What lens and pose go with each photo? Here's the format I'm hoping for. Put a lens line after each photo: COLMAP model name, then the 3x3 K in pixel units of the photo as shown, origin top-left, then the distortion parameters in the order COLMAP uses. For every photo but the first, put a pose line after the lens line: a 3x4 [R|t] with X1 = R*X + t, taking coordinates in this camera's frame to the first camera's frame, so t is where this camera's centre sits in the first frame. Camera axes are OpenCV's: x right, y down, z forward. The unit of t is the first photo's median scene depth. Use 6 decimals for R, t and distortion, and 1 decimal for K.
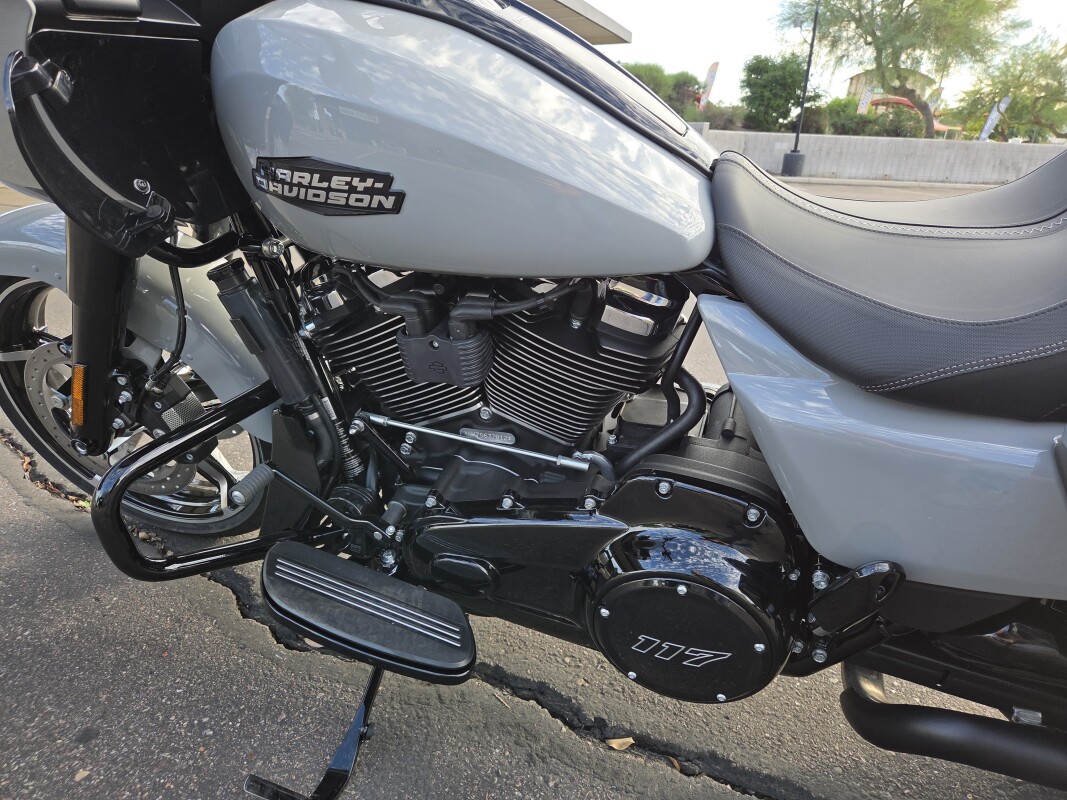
lens RADIAL K [[735.2, 0, 536.4], [0, 735.2, 417.6], [0, 0, 1]] dist [0.078256, -0.079783]
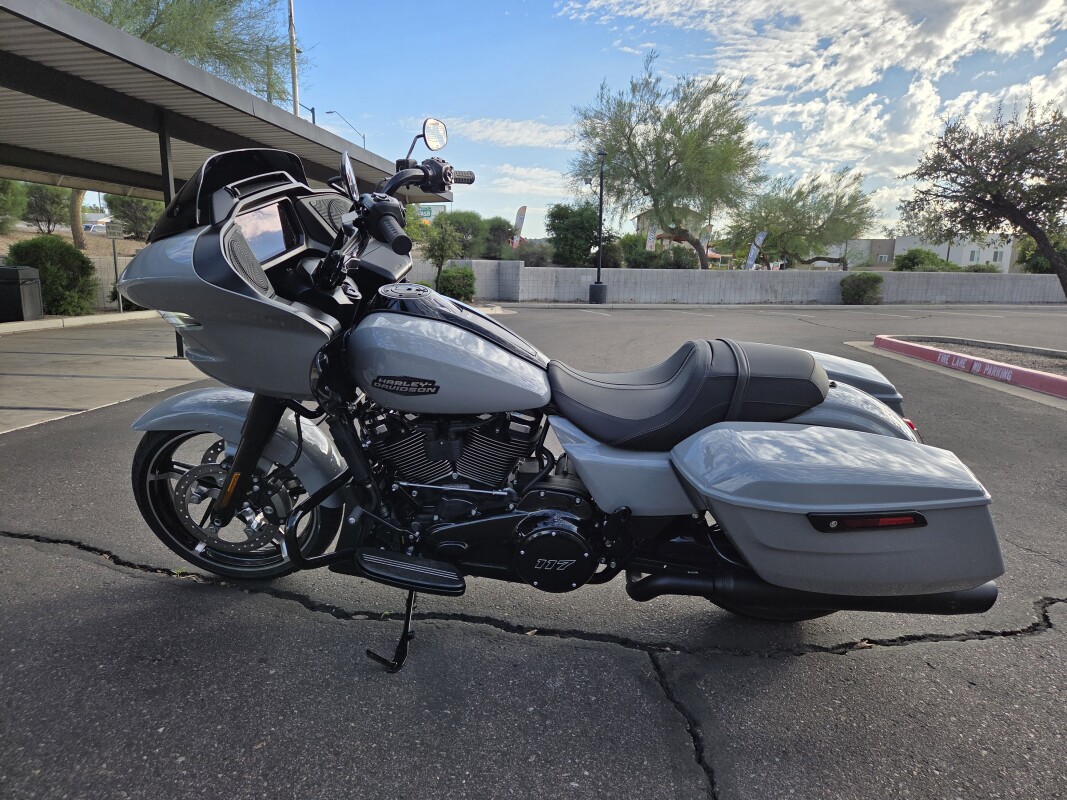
lens RADIAL K [[727.3, 0, 534.5], [0, 727.3, 413.4], [0, 0, 1]] dist [0.057988, -0.054778]
pose [[0.973819, -0.067439, 0.217089, -0.250716], [0.102006, 0.983074, -0.152186, 0.138211], [-0.203151, 0.170346, 0.964216, -0.957041]]
